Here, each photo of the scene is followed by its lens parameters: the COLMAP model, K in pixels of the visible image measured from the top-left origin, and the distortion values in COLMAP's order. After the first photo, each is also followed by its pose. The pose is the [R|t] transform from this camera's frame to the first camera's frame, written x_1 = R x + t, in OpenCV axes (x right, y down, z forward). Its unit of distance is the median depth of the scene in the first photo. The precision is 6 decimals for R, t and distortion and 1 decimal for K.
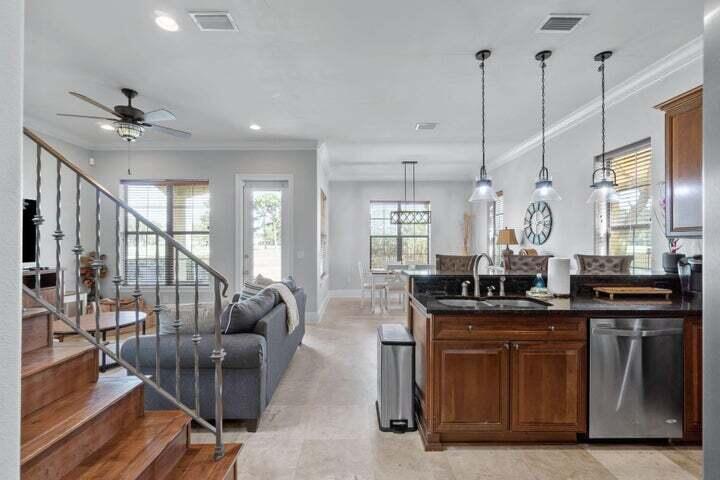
lens RADIAL K [[315.0, 0, 356.5], [0, 315.0, 243.3], [0, 0, 1]] dist [-0.002659, -0.000177]
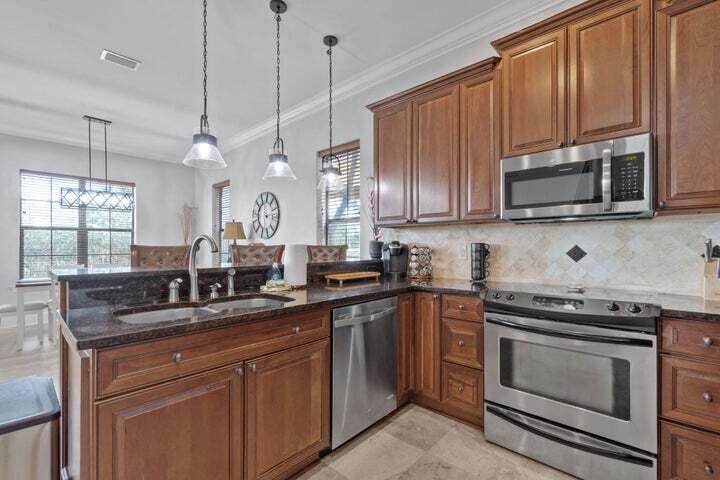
lens RADIAL K [[315.0, 0, 356.5], [0, 315.0, 243.3], [0, 0, 1]] dist [-0.002659, -0.000177]
pose [[0.681715, 0.003311, 0.731610, 0.124838], [0.004090, 0.999957, -0.008336, 0.051886], [-0.731606, 0.008675, 0.681672, 0.284748]]
